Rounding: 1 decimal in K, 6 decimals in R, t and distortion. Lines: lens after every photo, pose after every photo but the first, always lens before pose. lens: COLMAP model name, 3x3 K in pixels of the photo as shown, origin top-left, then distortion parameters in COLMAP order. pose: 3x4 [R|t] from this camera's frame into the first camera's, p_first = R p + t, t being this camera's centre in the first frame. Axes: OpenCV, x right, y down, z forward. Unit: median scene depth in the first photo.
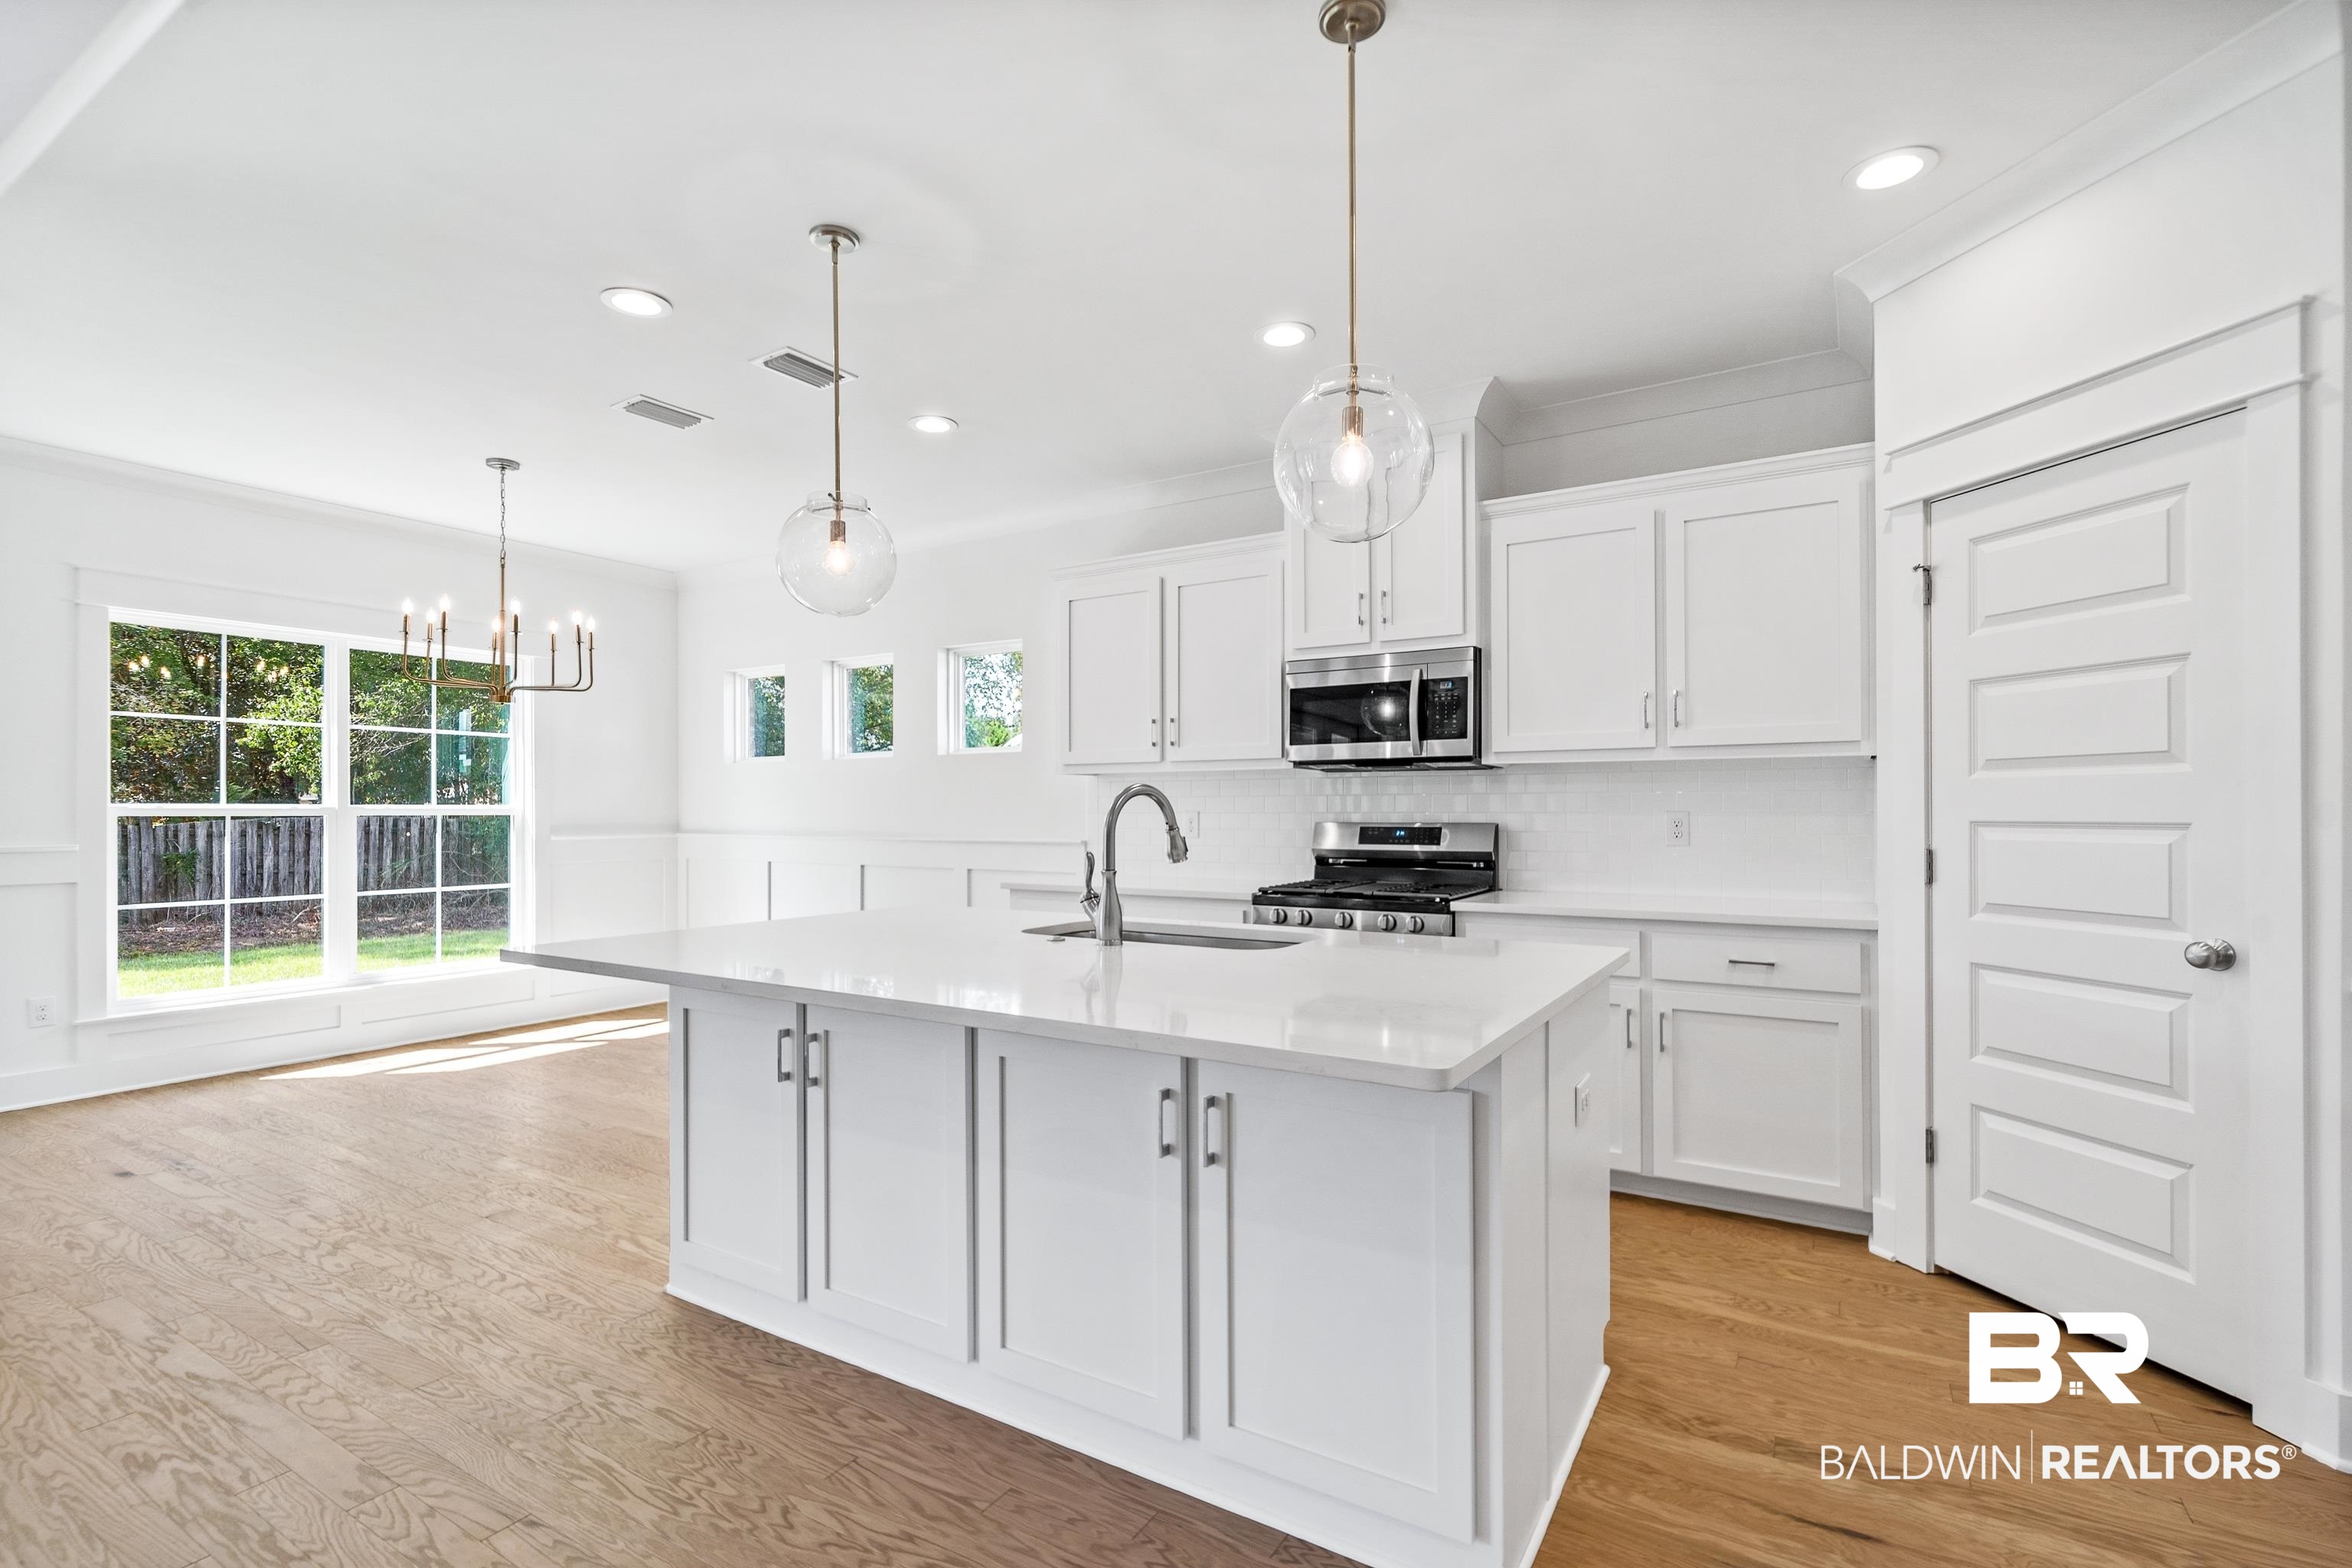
lens RADIAL K [[1080.6, 0, 1173.3], [0, 1080.6, 804.4], [0, 0, 1]] dist [0.002285, 0.000448]
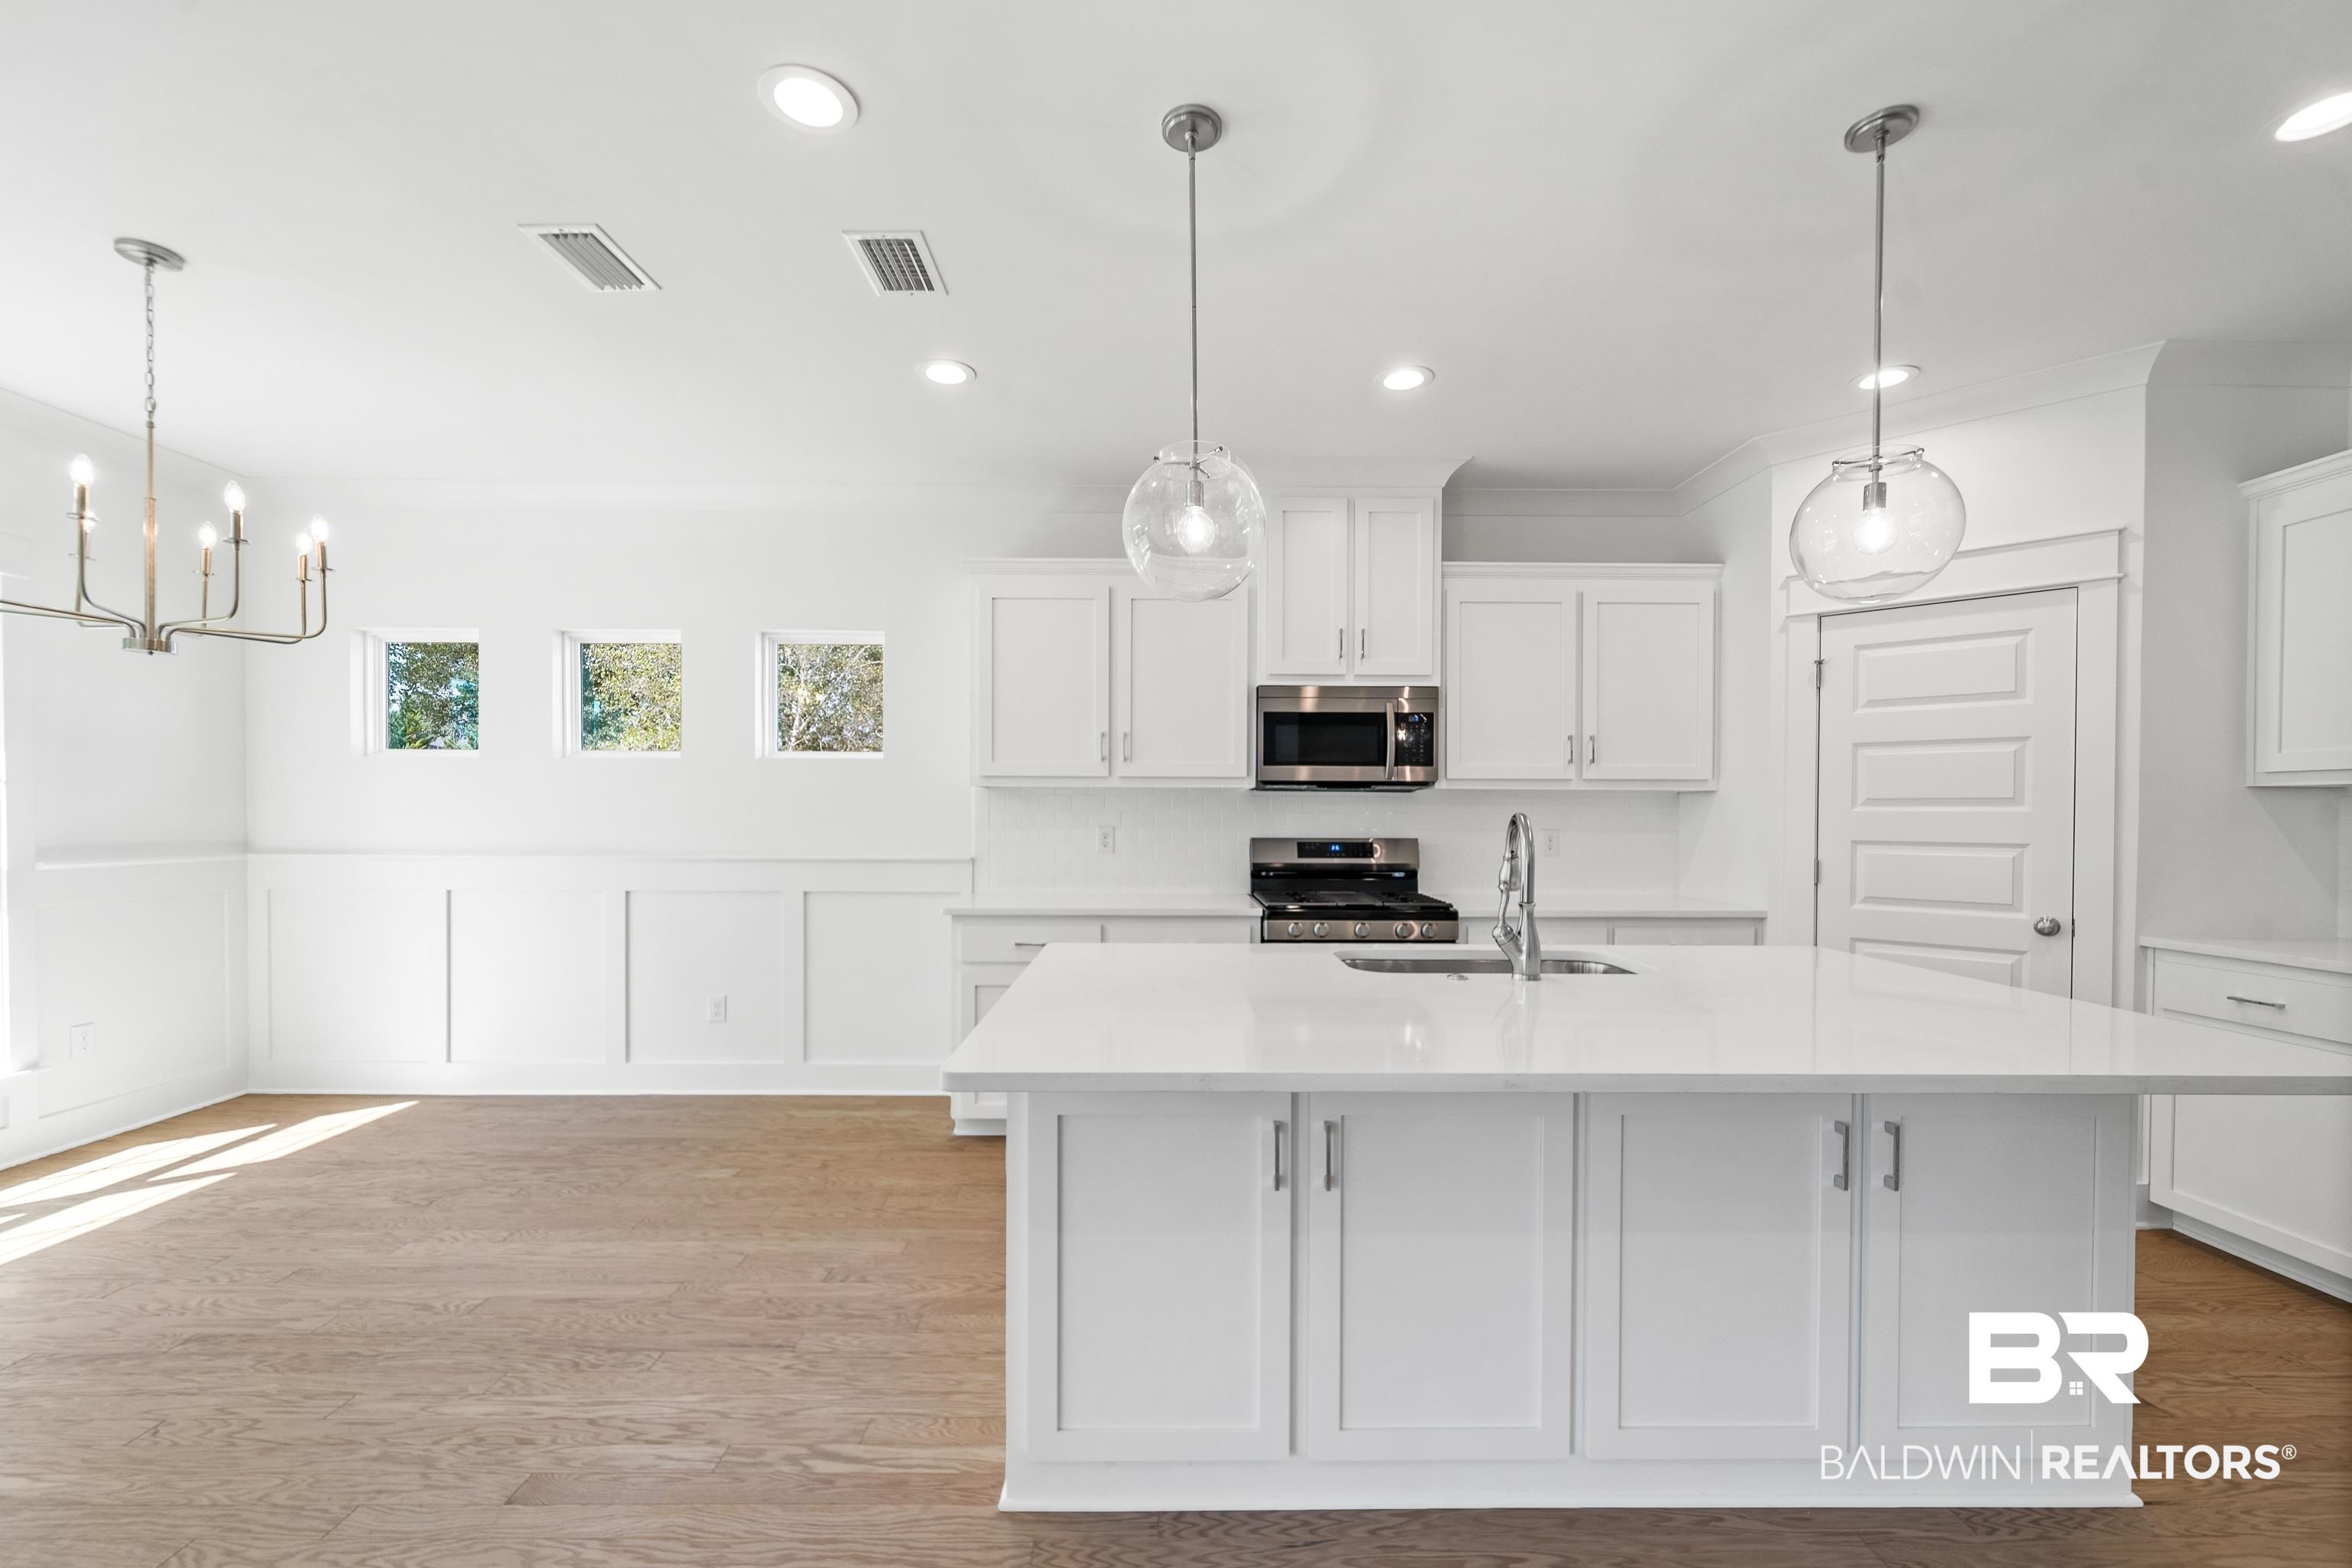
lens RADIAL K [[955.8, 0, 1170.9], [0, 955.8, 819.2], [0, 0, 1]] dist [-0.000436, 0.000072]
pose [[0.843106, 0.002689, 0.537740, -0.550552], [-0.009387, 0.999909, 0.009718, -0.012945], [-0.537665, -0.013241, 0.843055, 0.313857]]
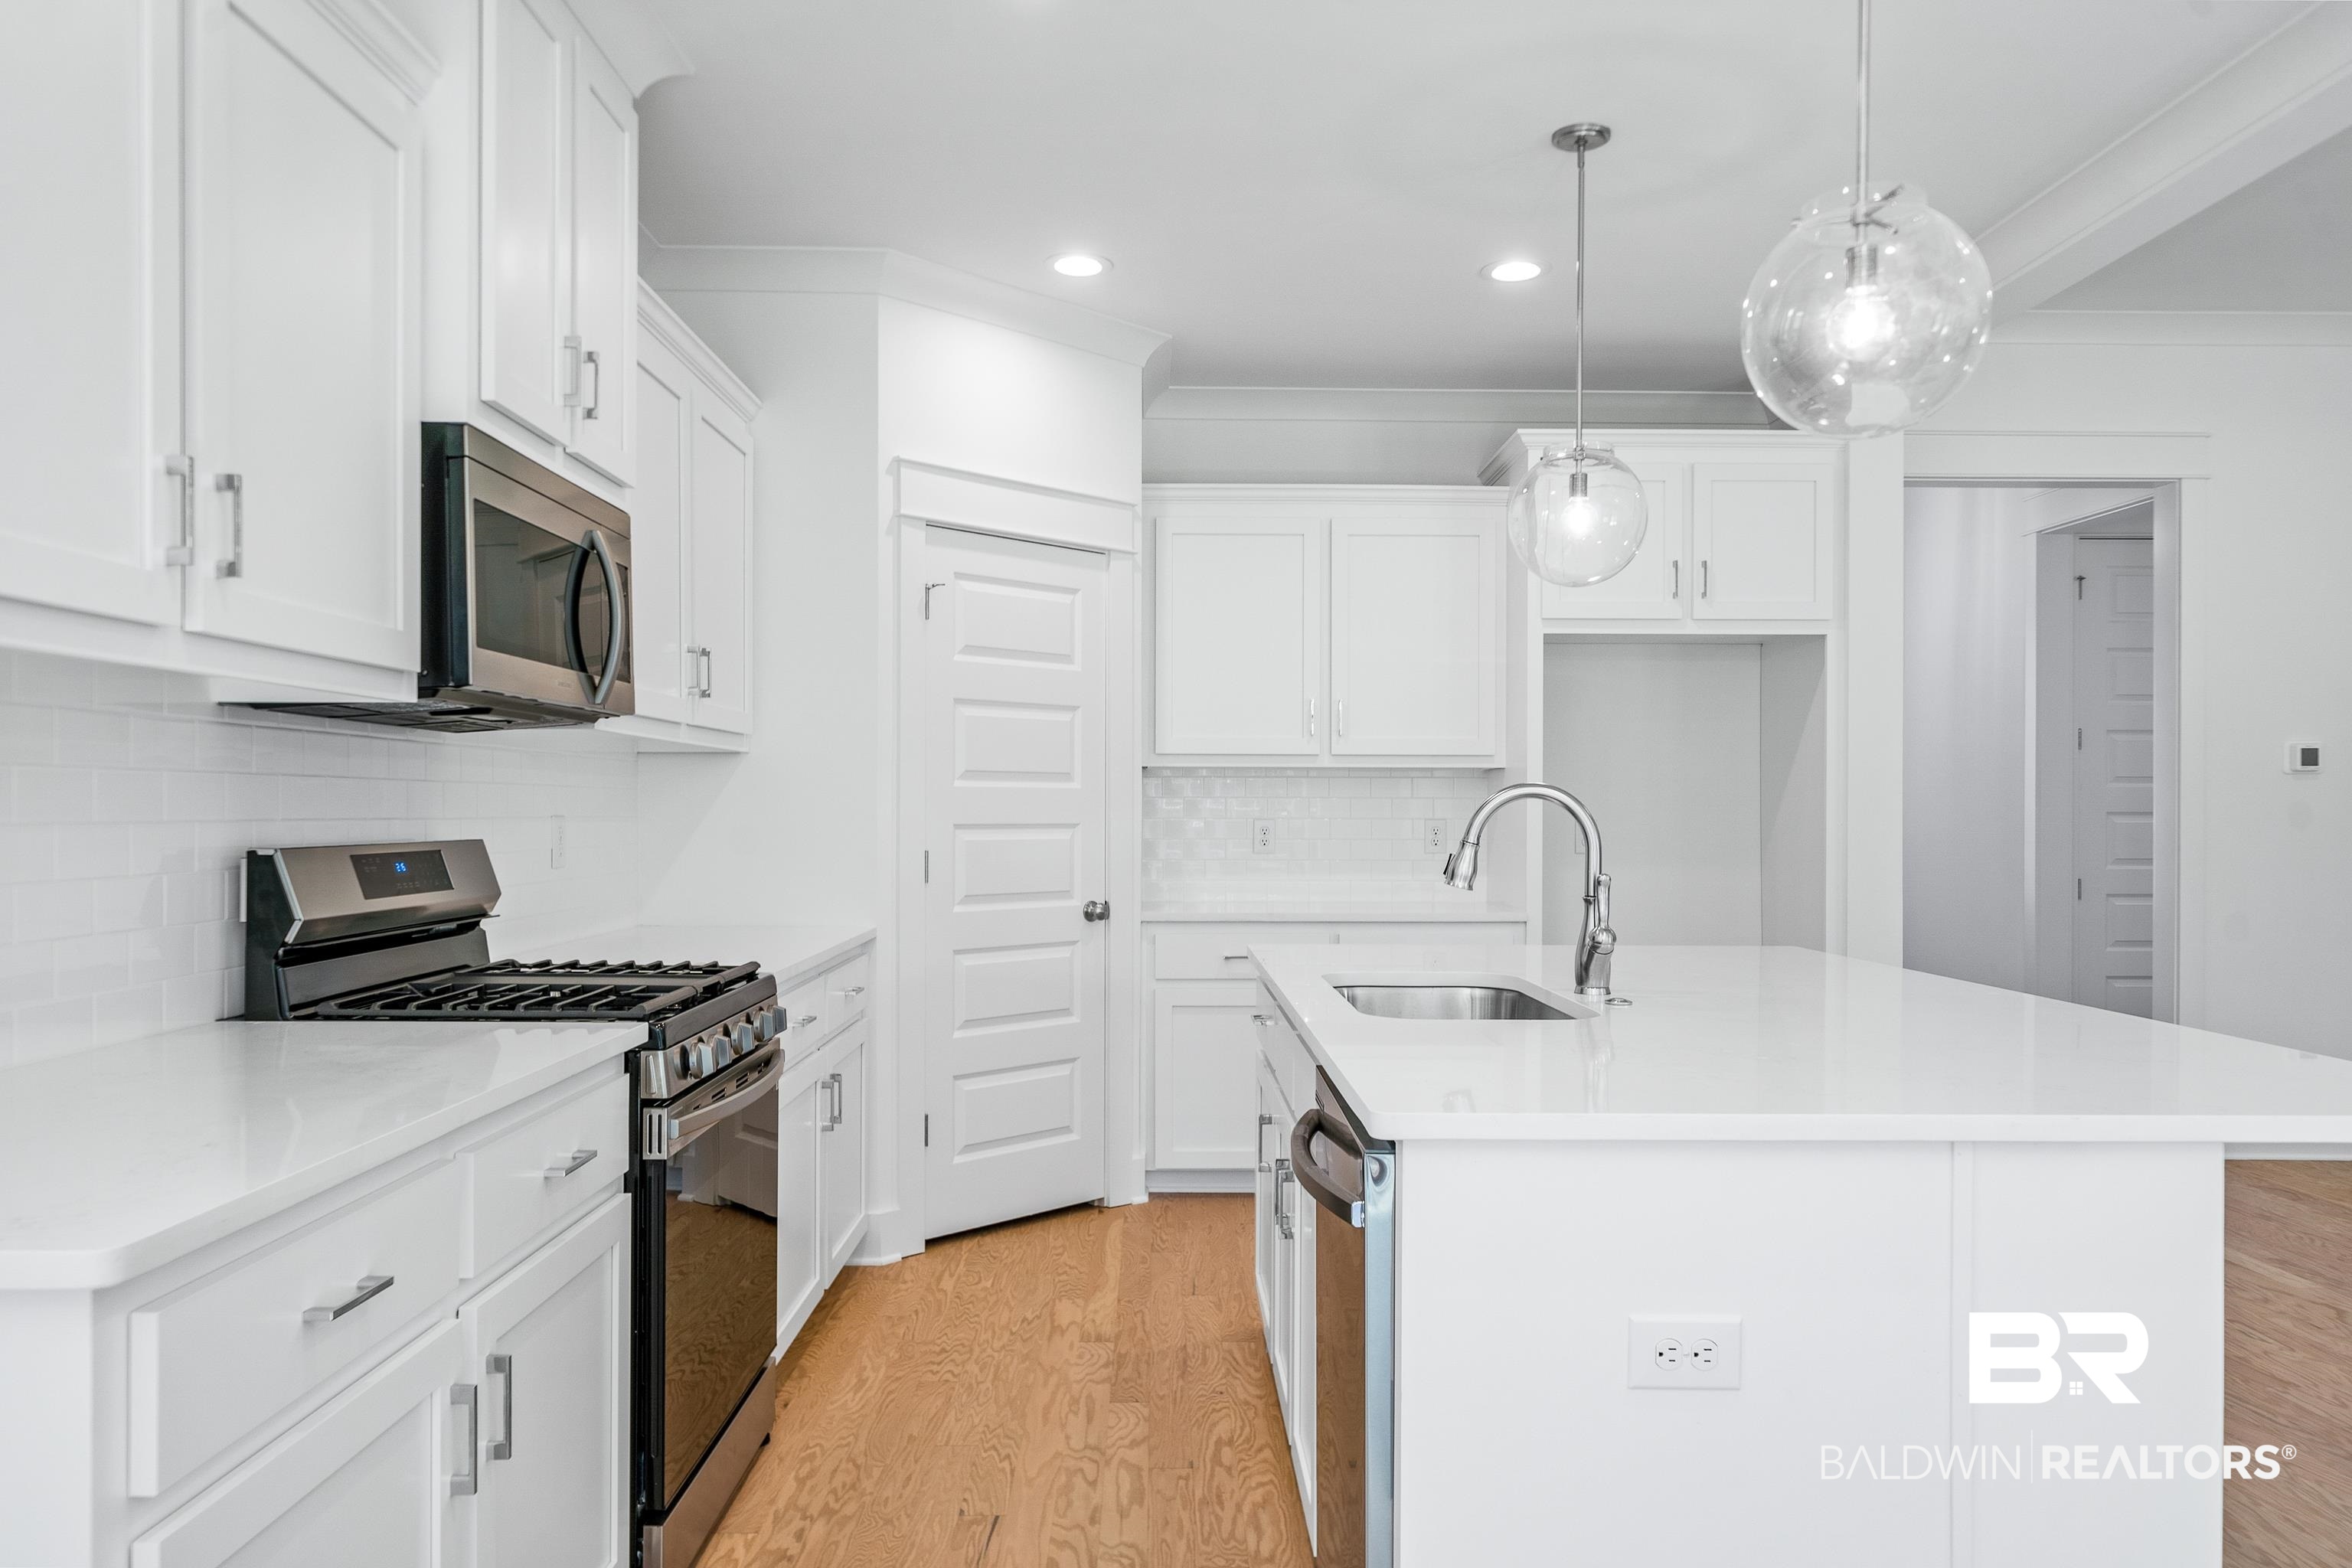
lens RADIAL K [[1605.7, 0, 1169.6], [0, 1605.7, 818.5], [0, 0, 1]] dist [0.005926, -0.002324]
pose [[-0.540032, -0.004101, 0.841635, -0.595346], [-0.007630, 0.999971, -0.000023, 0.006148], [-0.841610, -0.006434, -0.540047, 1.303144]]
